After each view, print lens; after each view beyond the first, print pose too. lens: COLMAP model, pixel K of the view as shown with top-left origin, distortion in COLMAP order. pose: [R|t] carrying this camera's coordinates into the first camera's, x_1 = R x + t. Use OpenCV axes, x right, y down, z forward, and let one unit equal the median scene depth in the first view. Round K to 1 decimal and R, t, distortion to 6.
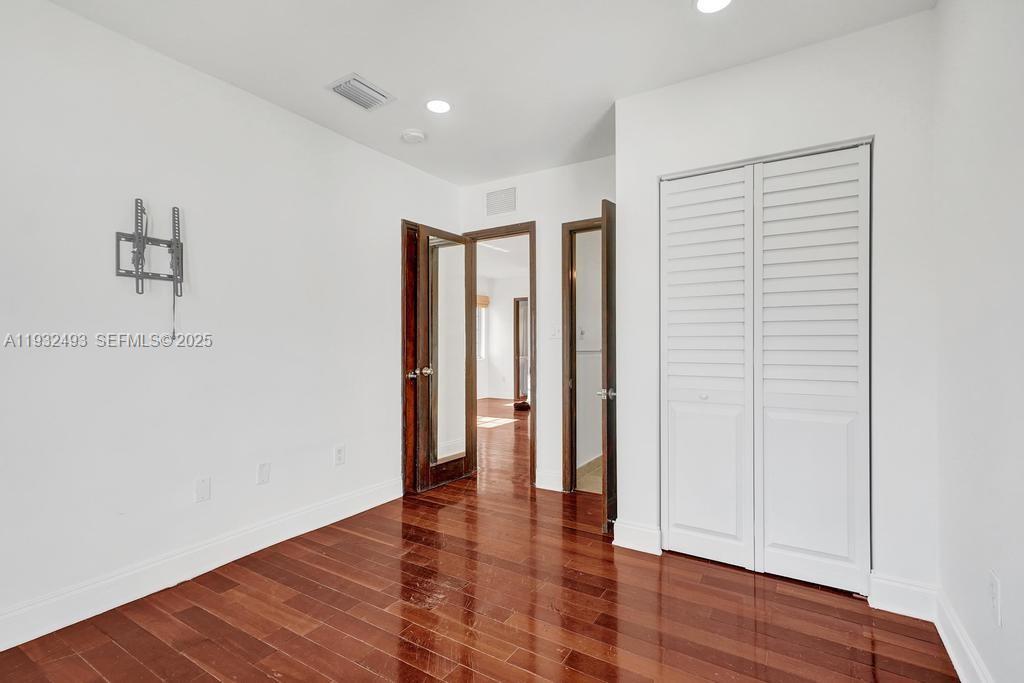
lens RADIAL K [[464.1, 0, 511.4], [0, 464.1, 338.3], [0, 0, 1]] dist [-0.004501, 0.003149]
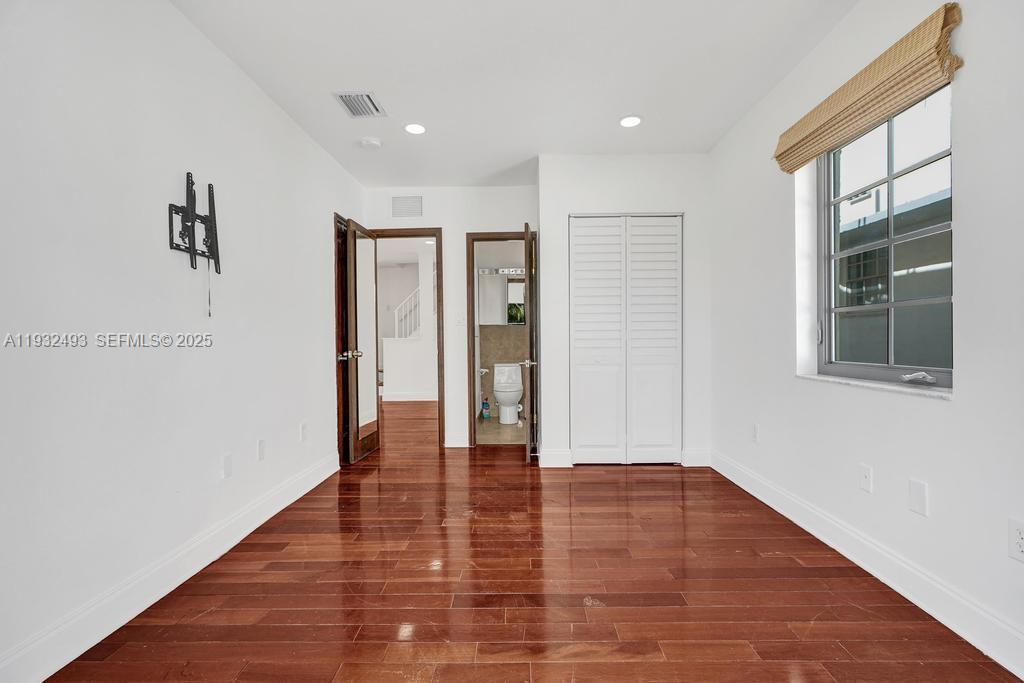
lens RADIAL K [[464.1, 0, 499.0], [0, 464.1, 340.4], [0, 0, 1]] dist [-0.004501, 0.003149]
pose [[0.858380, -0.006152, 0.512978, -0.633944], [0.001175, 0.999949, 0.010026, 0.040537], [-0.513014, -0.008003, 0.858343, -0.161259]]
